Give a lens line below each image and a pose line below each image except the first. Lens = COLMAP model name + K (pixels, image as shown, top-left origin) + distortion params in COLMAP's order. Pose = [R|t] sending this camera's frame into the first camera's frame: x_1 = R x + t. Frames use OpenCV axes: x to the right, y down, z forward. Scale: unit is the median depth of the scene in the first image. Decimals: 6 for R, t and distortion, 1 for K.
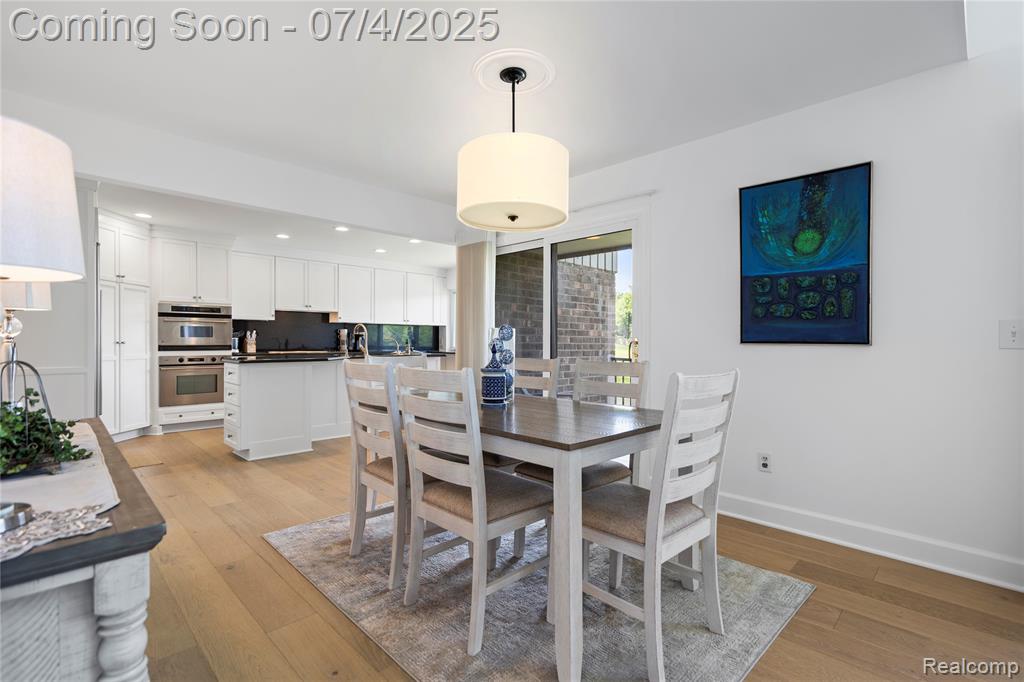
lens RADIAL K [[469.6, 0, 508.4], [0, 469.6, 342.7], [0, 0, 1]] dist [0.000042, 0.000122]
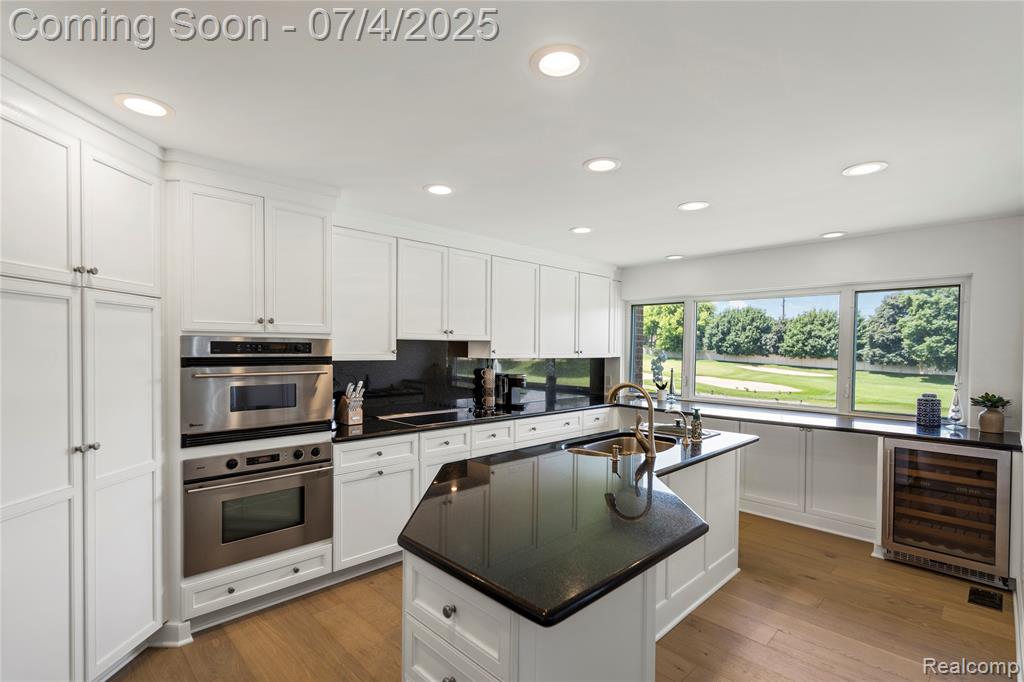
lens RADIAL K [[477.7, 0, 509.8], [0, 477.7, 354.2], [0, 0, 1]] dist [0.000380, 0.000214]
pose [[0.999896, 0.004116, -0.013824, -0.411892], [-0.003995, 0.999954, 0.008770, -0.067655], [0.013859, -0.008714, 0.999866, 0.532643]]
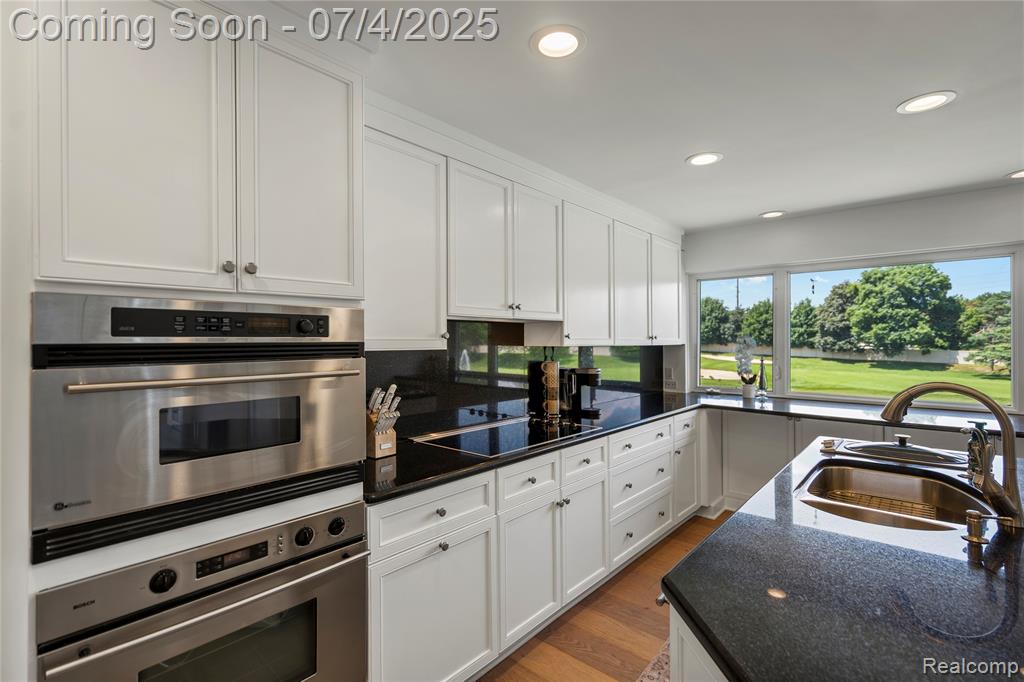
lens RADIAL K [[474.3, 0, 508.3], [0, 474.3, 335.5], [0, 0, 1]] dist [-0.000045, 0.000564]
pose [[0.998011, -0.007733, 0.062556, -0.538145], [0.008626, 0.999865, -0.014016, -0.059864], [-0.062440, 0.014528, 0.997943, 0.754402]]
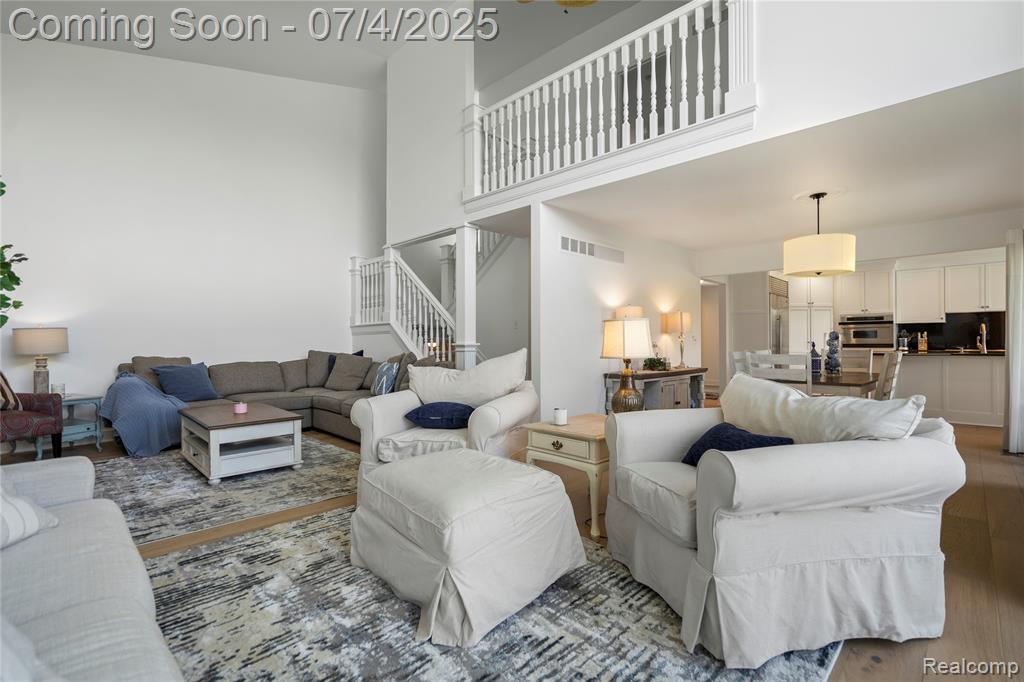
lens RADIAL K [[464.7, 0, 506.9], [0, 464.7, 340.3], [0, 0, 1]] dist [-0.000239, 0.000726]
pose [[-0.001816, -0.009162, -0.999956, 0.742836], [-0.002407, 0.999955, -0.009158, 0.010766], [0.999995, 0.002391, -0.001838, -0.093098]]
